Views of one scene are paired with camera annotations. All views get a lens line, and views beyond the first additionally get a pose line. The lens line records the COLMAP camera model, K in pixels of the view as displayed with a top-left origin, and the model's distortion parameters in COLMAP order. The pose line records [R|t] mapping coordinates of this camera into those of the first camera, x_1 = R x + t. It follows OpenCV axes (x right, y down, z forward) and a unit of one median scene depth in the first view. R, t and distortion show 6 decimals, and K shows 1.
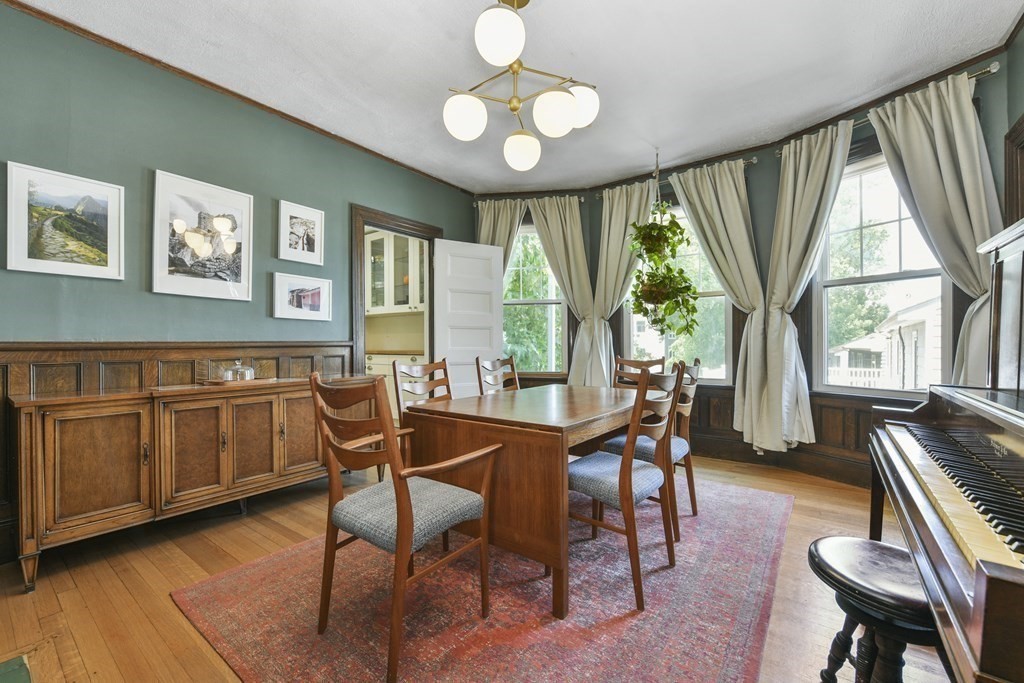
lens RADIAL K [[411.1, 0, 517.2], [0, 411.1, 342.8], [0, 0, 1]] dist [0.003932, -0.001969]
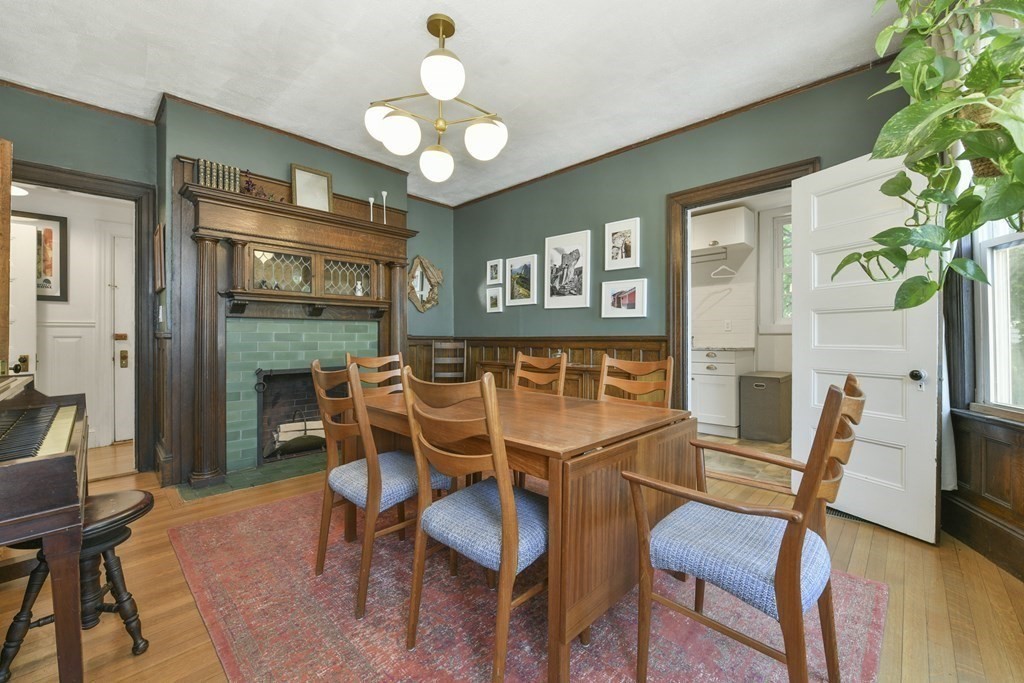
lens RADIAL K [[411.1, 0, 513.8], [0, 411.1, 342.3], [0, 0, 1]] dist [0.003932, -0.001969]
pose [[-0.100730, -0.000071, -0.994914, 0.686194], [-0.008461, 0.999964, 0.000785, 0.015697], [0.994878, 0.008497, -0.100727, 0.829631]]
